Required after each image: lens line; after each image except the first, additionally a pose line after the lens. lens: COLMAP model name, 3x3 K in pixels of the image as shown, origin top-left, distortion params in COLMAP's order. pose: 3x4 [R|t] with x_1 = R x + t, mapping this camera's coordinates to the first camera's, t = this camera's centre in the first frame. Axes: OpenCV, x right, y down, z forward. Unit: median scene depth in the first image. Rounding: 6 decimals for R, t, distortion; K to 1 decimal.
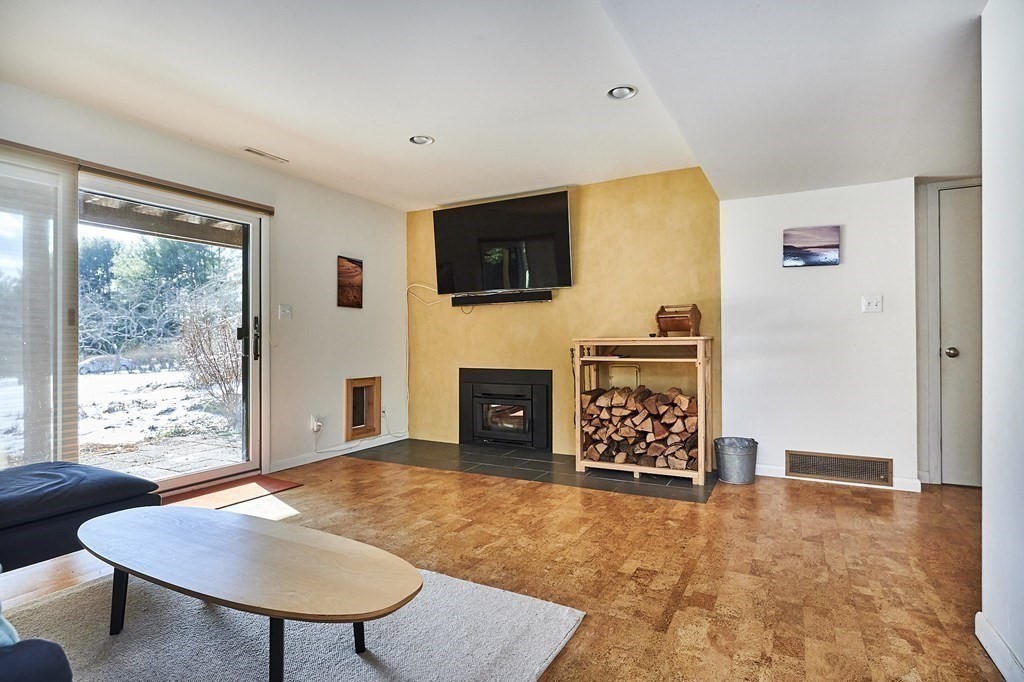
lens RADIAL K [[535.0, 0, 512.0], [0, 535.0, 341.0], [0, 0, 1]] dist [0.000210, -0.000056]
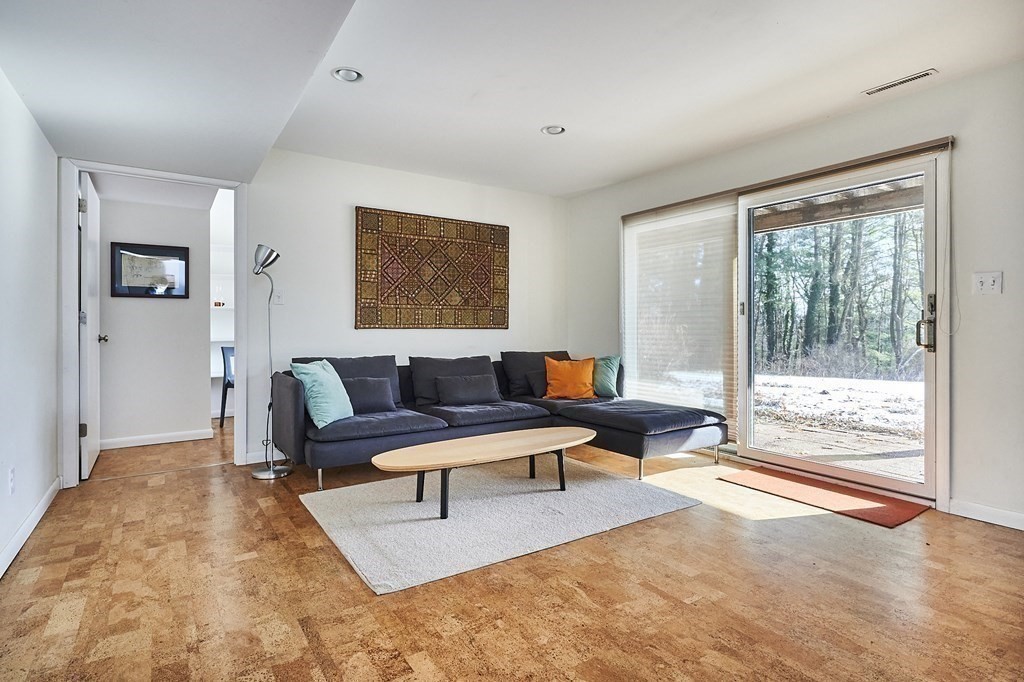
lens RADIAL K [[521.4, 0, 511.4], [0, 521.4, 325.8], [0, 0, 1]] dist [-0.000641, 0.000003]
pose [[-0.469658, 0.004451, -0.882837, 0.746285], [0.004328, 0.999987, 0.002739, -0.009635], [0.882838, -0.002535, -0.469671, 1.406351]]
